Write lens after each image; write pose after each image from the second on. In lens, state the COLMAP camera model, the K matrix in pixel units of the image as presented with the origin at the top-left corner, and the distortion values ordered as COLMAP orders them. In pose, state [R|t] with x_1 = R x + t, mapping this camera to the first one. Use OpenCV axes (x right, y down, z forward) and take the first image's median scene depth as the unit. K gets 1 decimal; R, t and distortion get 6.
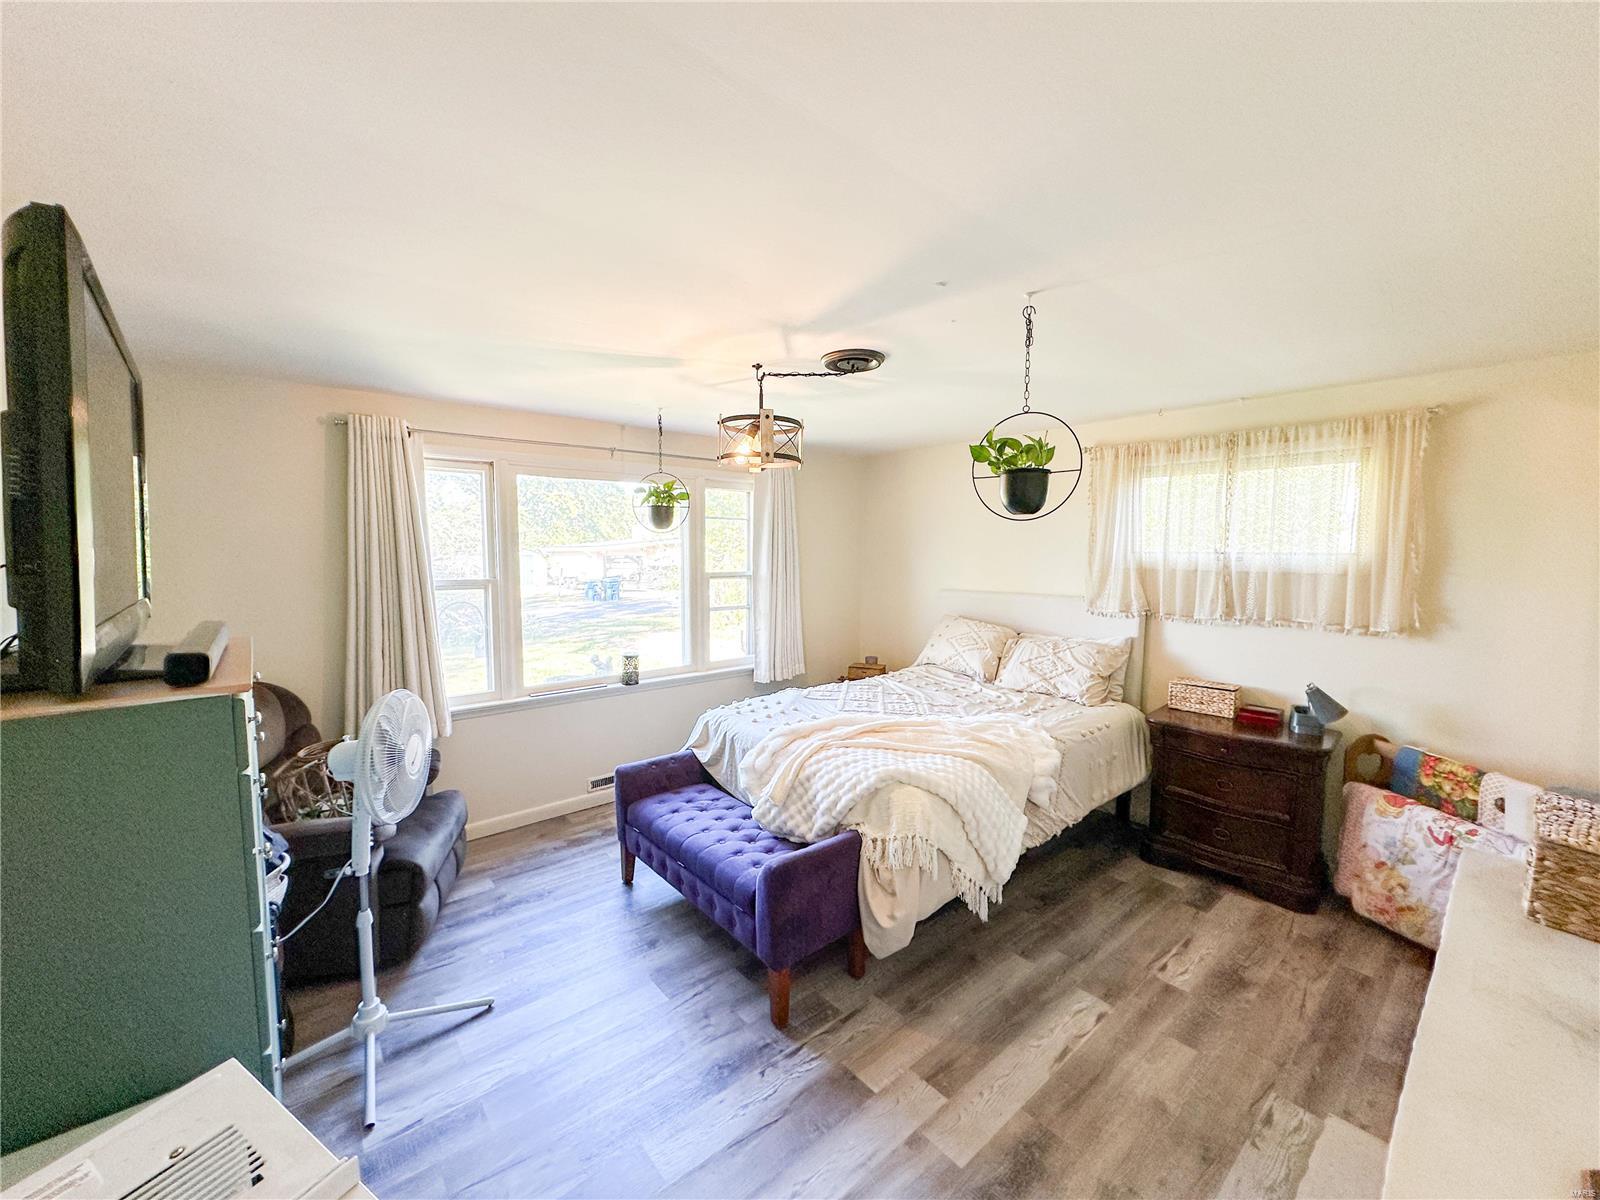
lens RADIAL K [[632.1, 0, 802.6], [0, 632.1, 596.4], [0, 0, 1]] dist [-0.000466, -0.000028]
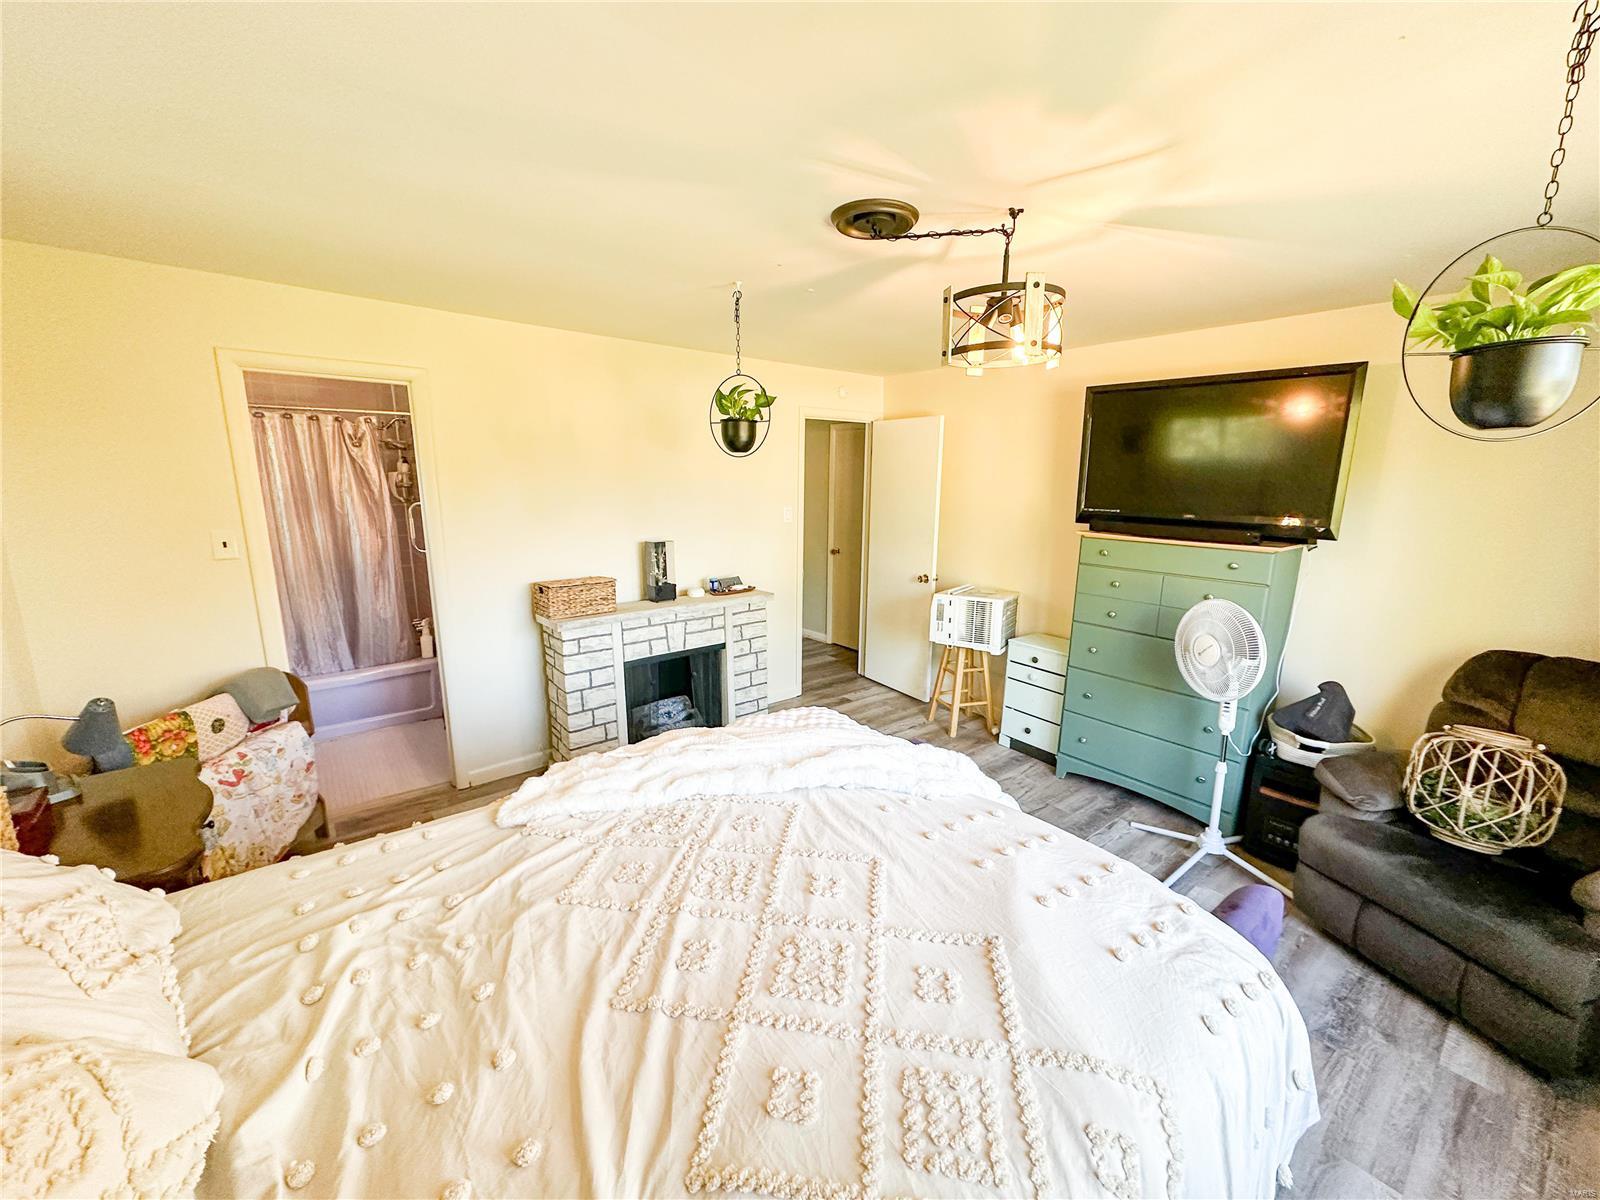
lens RADIAL K [[632.1, 0, 792.2], [0, 632.1, 597.8], [0, 0, 1]] dist [-0.000466, -0.000028]
pose [[-0.998781, -0.019811, 0.045208, 0.126119], [-0.007097, 0.964037, 0.265672, -0.140204], [-0.048845, 0.265027, -0.963003, 1.774412]]
